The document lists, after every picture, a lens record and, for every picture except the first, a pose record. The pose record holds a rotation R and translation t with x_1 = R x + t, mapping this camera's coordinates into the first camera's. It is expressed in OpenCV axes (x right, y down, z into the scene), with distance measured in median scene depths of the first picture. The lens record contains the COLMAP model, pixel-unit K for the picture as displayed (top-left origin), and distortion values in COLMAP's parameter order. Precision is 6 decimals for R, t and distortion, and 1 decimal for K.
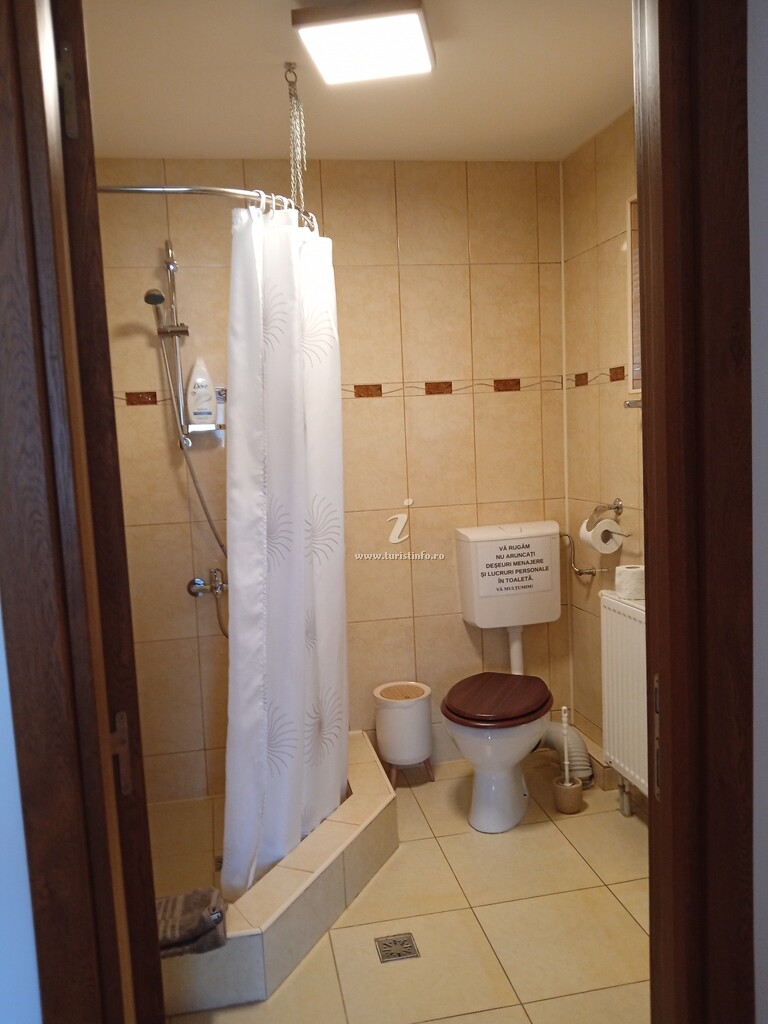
lens RADIAL K [[816.8, 0, 369.6], [0, 816.8, 523.7], [0, 0, 1]] dist [0.151092, -0.364050]
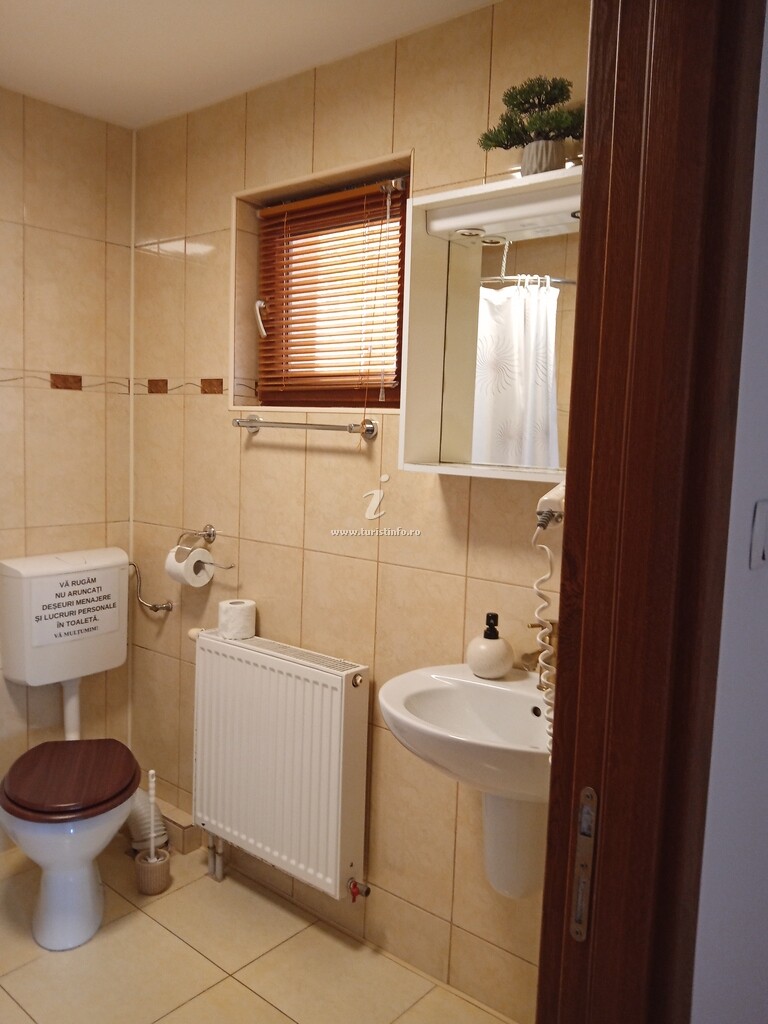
lens RADIAL K [[821.4, 0, 368.4], [0, 821.4, 514.1], [0, 0, 1]] dist [0.006047, -0.017376]
pose [[0.763905, 0.008408, 0.645274, -0.128854], [0.001394, 0.999891, -0.014679, -0.026285], [-0.645327, 0.012113, 0.763810, 0.193697]]
